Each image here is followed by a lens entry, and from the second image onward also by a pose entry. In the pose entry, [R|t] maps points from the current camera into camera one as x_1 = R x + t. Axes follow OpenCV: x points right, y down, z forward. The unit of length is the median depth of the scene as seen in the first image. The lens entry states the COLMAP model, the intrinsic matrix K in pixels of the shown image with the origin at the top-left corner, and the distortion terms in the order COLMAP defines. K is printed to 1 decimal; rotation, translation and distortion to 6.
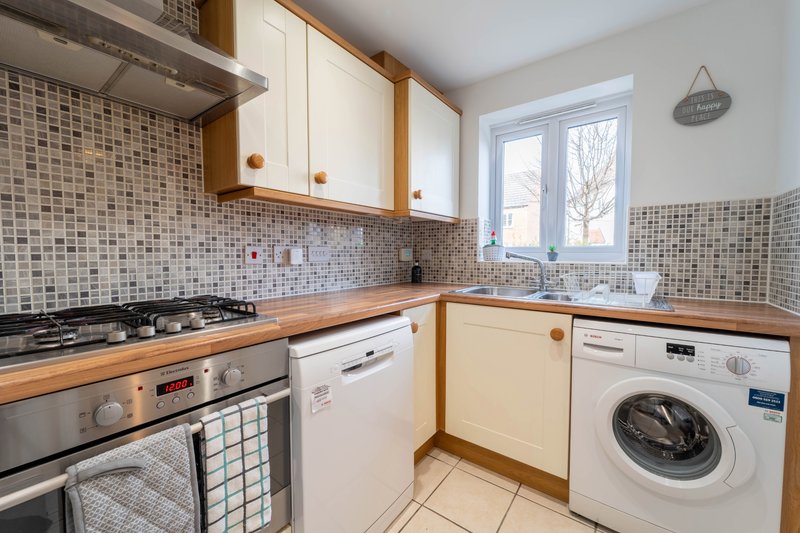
lens RADIAL K [[315.1, 0, 400.0], [0, 315.1, 266.5], [0, 0, 1]] dist [0.001348, -0.000149]
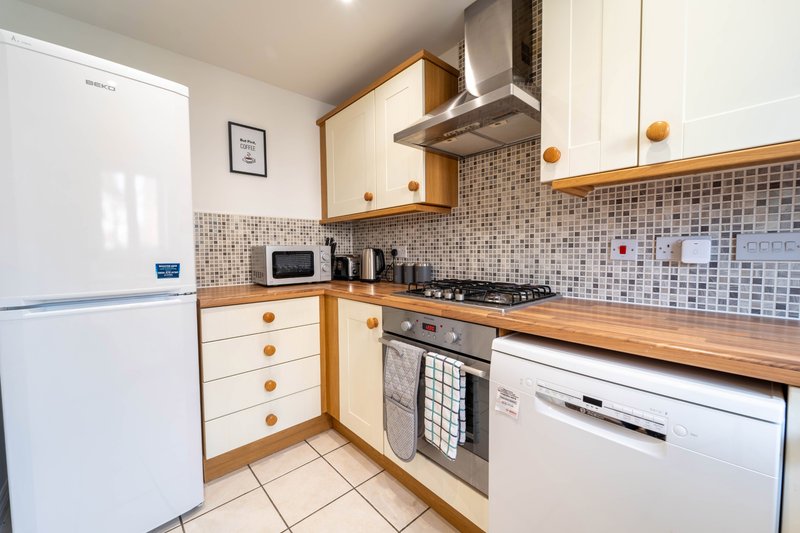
lens RADIAL K [[315.1, 0, 400.0], [0, 315.1, 266.5], [0, 0, 1]] dist [0.001348, -0.000149]
pose [[-0.195719, 0.050906, -0.979338, 0.525799], [-0.029093, 0.997911, 0.057686, -0.024434], [0.980228, 0.039782, -0.193829, 0.627931]]
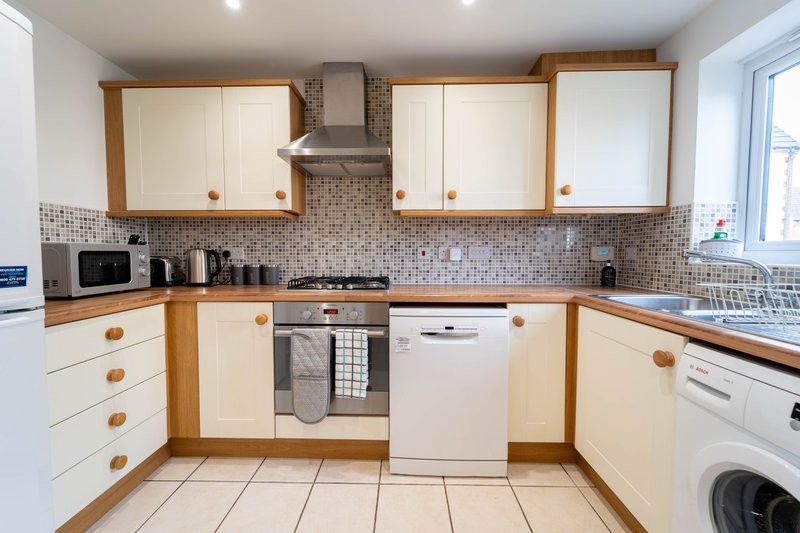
lens RADIAL K [[321.6, 0, 400.0], [0, 321.6, 266.5], [0, 0, 1]] dist [0.000001, -0.000042]
pose [[0.584269, 0.034727, -0.810817, 0.747260], [-0.033875, 0.999257, 0.018387, 0.001753], [0.810853, 0.016724, 0.585011, 0.038444]]
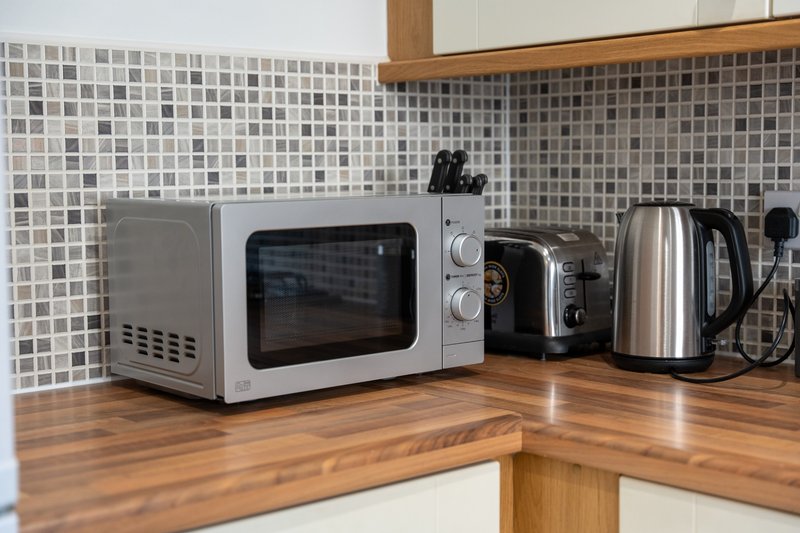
lens RADIAL K [[1237.4, 0, 400.0], [0, 1237.4, 266.5], [0, 0, 1]] dist [0.001999, -0.020179]
pose [[-0.210919, 0.083387, -0.973940, 0.291312], [-0.027736, 0.995443, 0.091235, -0.065787], [0.977110, 0.046257, -0.207645, 0.156017]]
